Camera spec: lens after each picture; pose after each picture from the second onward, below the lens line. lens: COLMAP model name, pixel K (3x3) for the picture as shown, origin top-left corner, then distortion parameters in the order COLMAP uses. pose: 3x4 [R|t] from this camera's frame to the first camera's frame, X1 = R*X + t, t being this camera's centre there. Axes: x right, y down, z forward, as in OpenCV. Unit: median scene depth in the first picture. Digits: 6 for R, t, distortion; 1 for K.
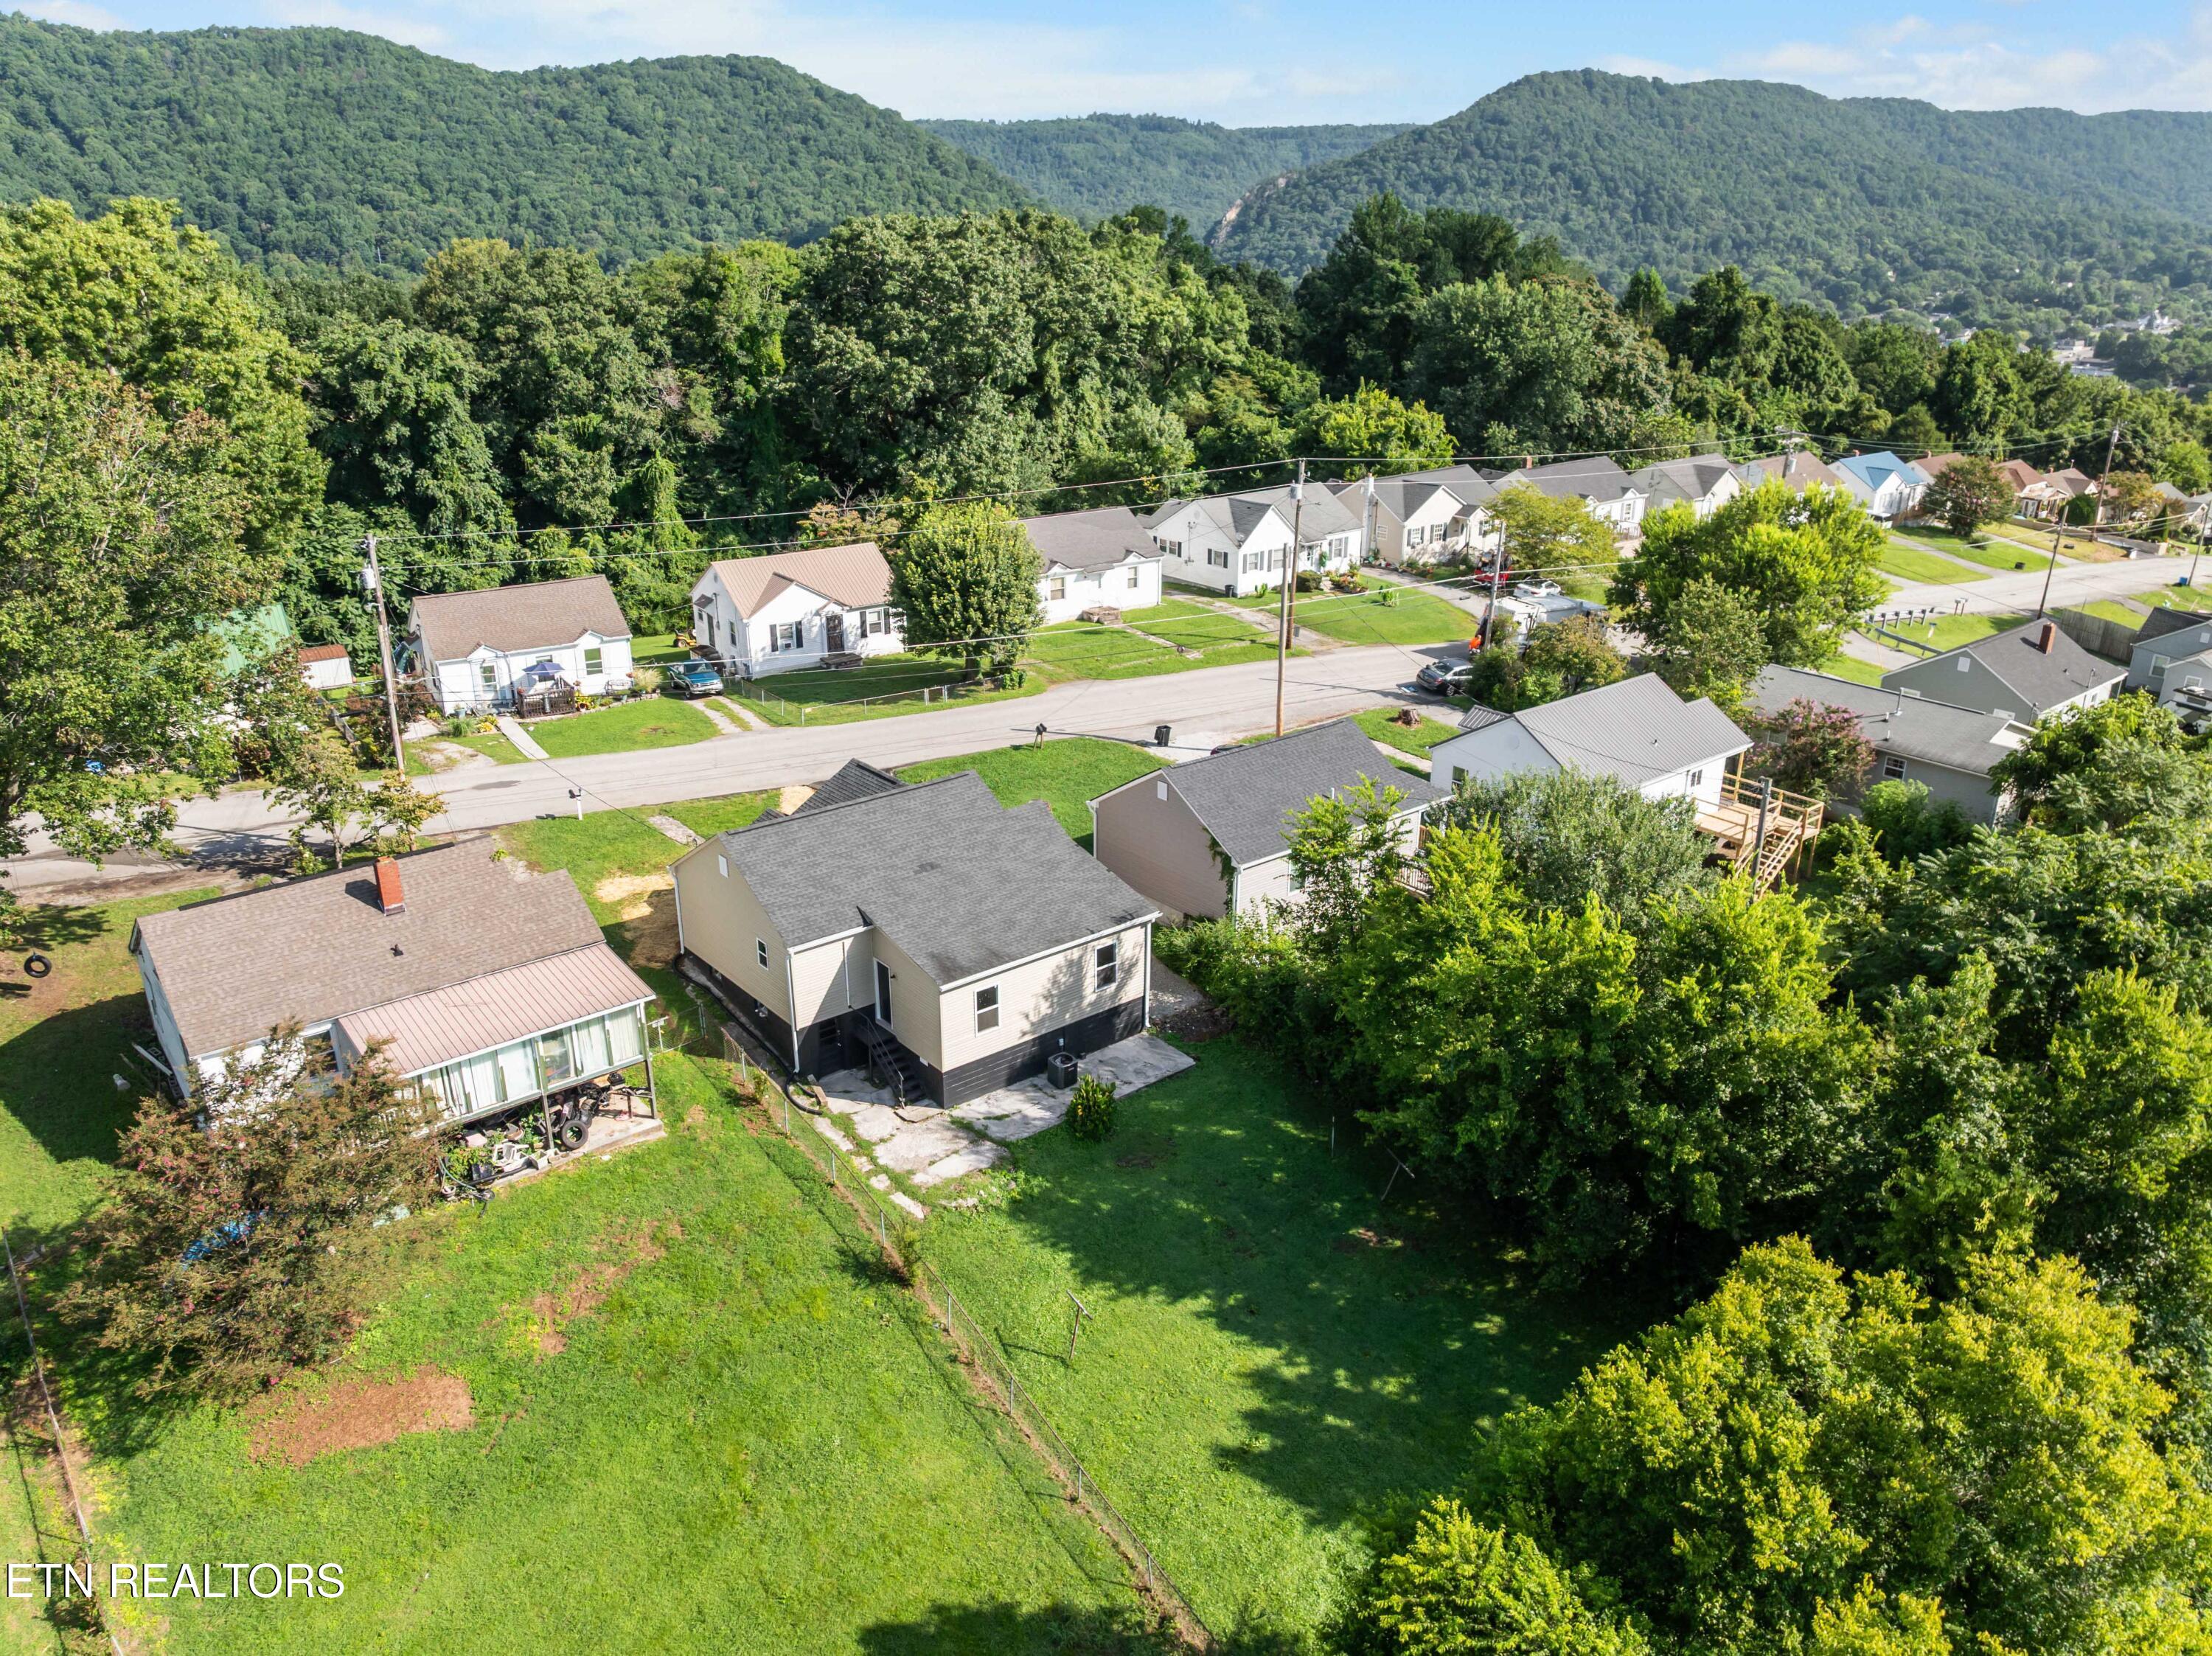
lens RADIAL K [[1616.0, 0, 1090.0], [0, 1616.0, 835.3], [0, 0, 1]] dist [-0.055363, 0.027809]
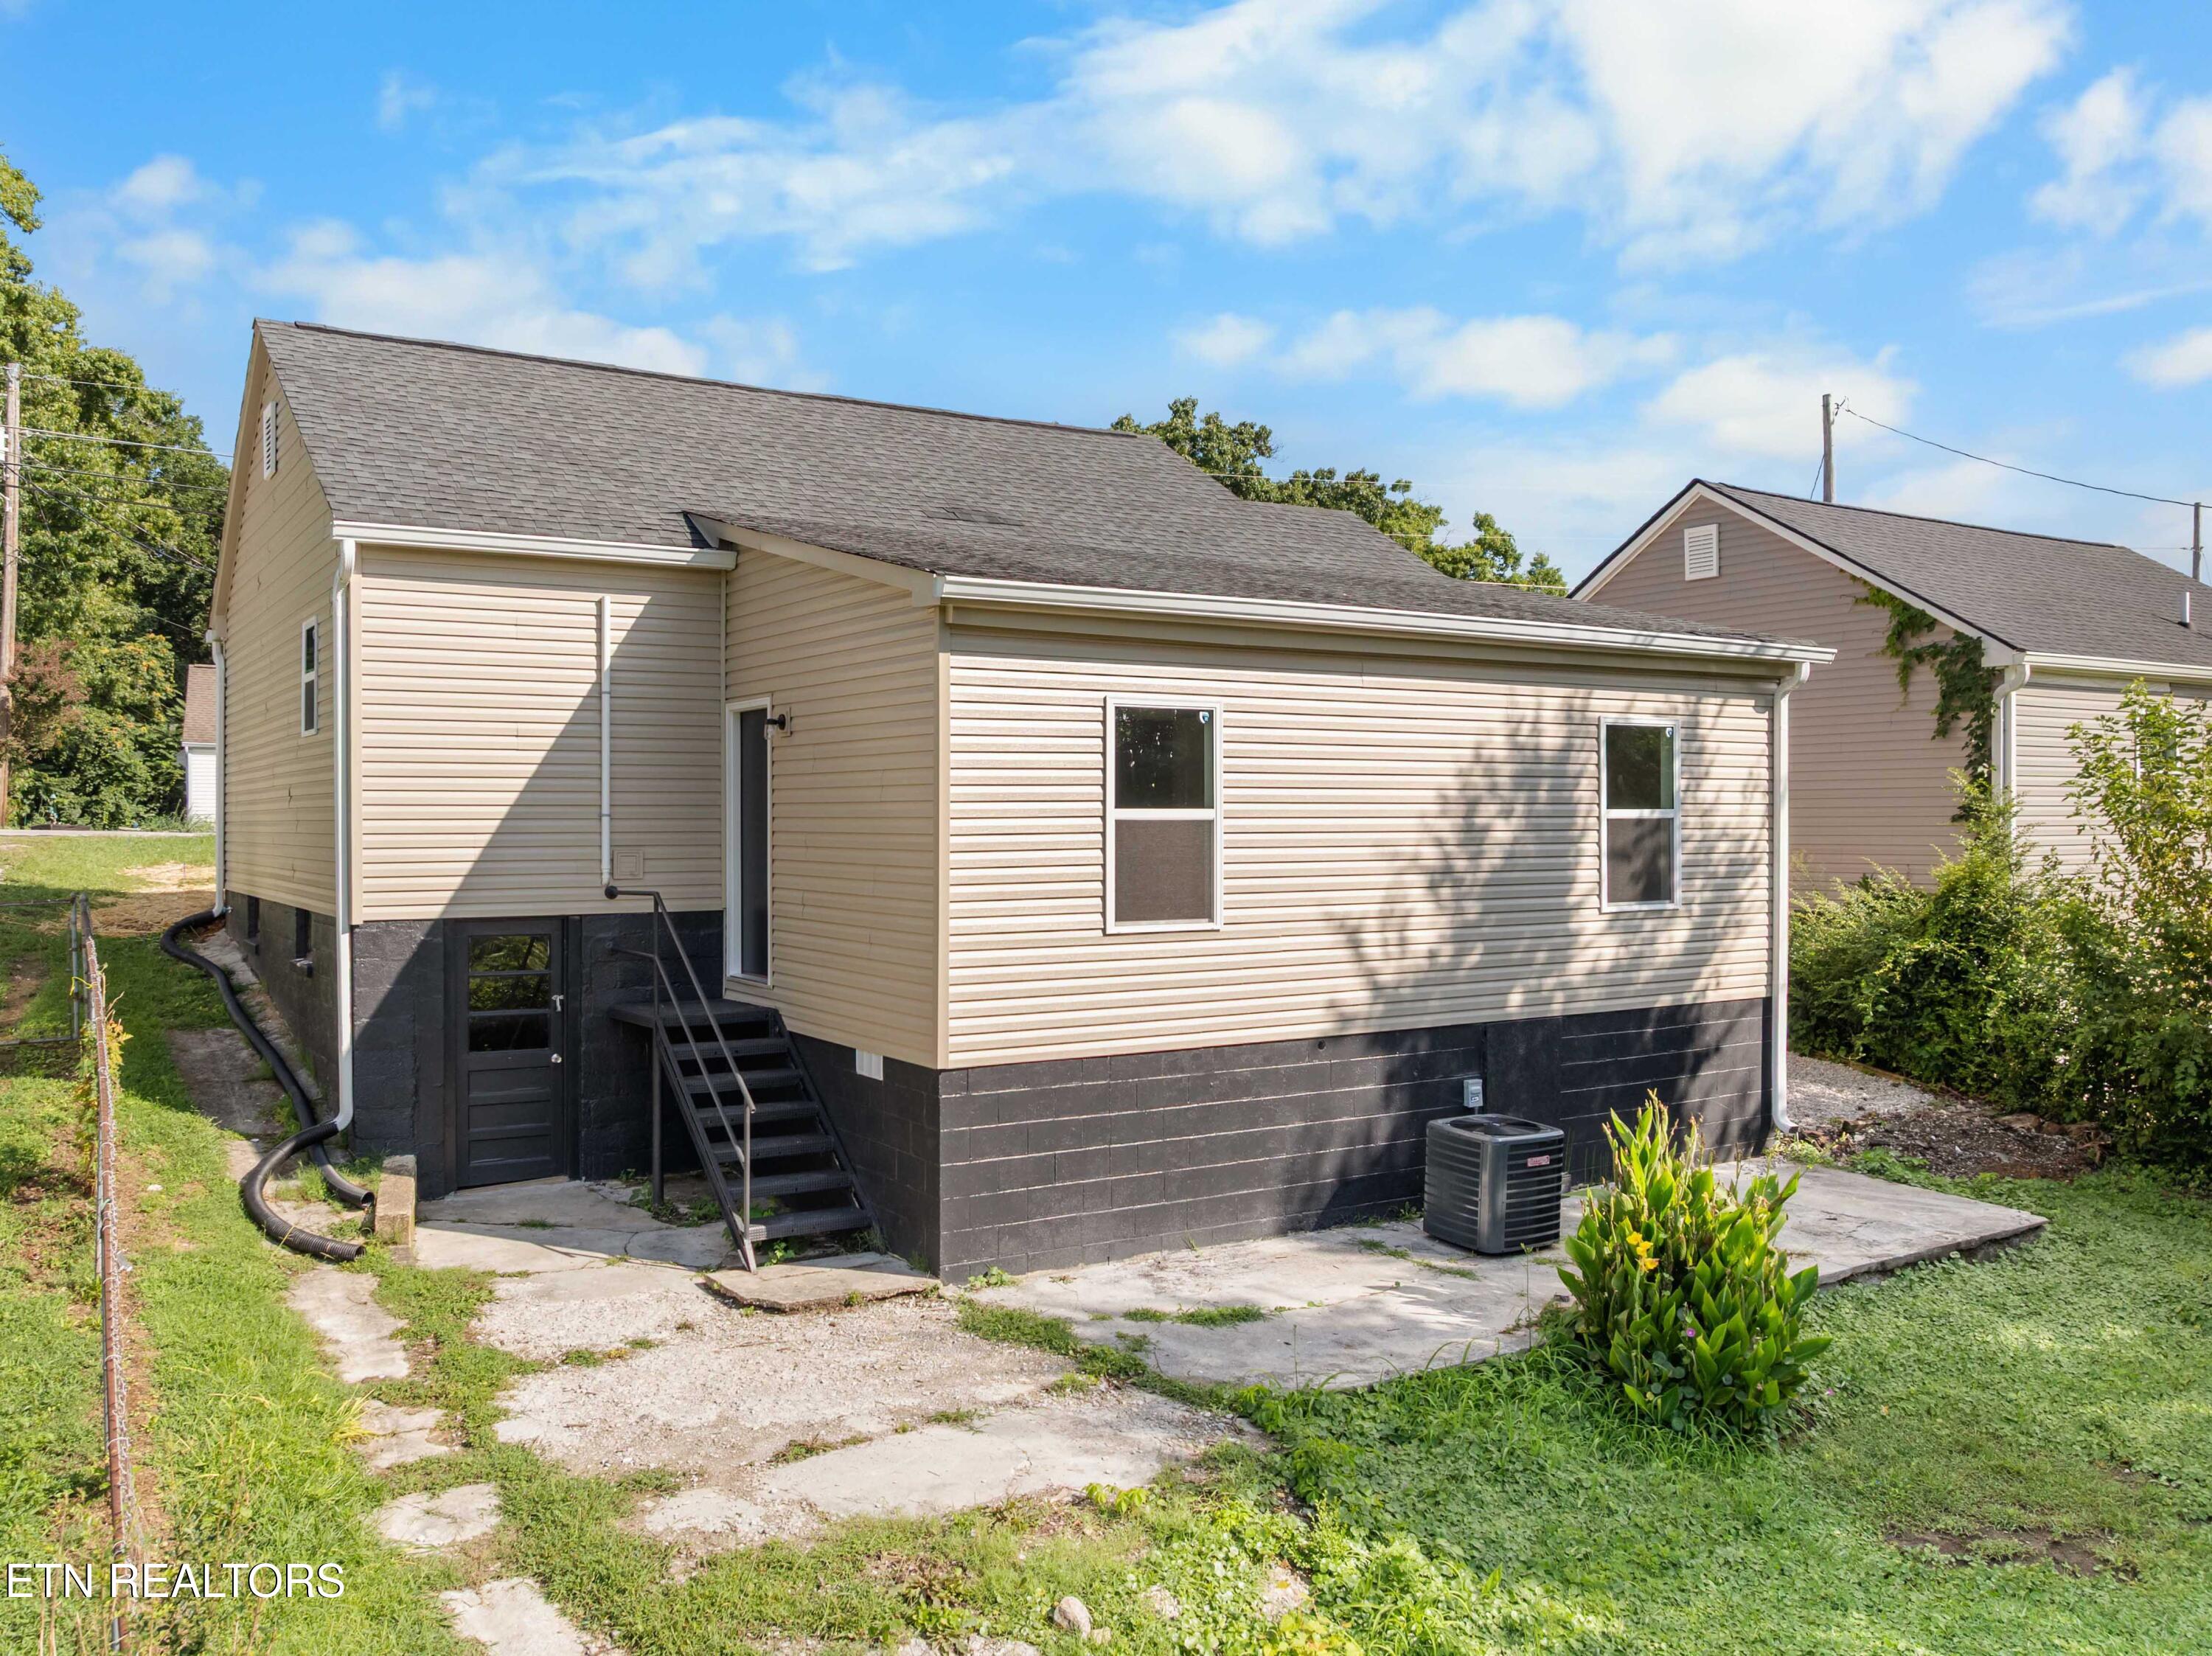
lens RADIAL K [[1820.1, 0, 1150.5], [0, 1820.1, 878.5], [0, 0, 1]] dist [-0.036795, 0.000354]
pose [[0.995563, 0.011346, -0.093412, -0.019842], [-0.041504, 0.943873, -0.327690, 0.092590], [0.084451, 0.330113, 0.940156, 0.359890]]
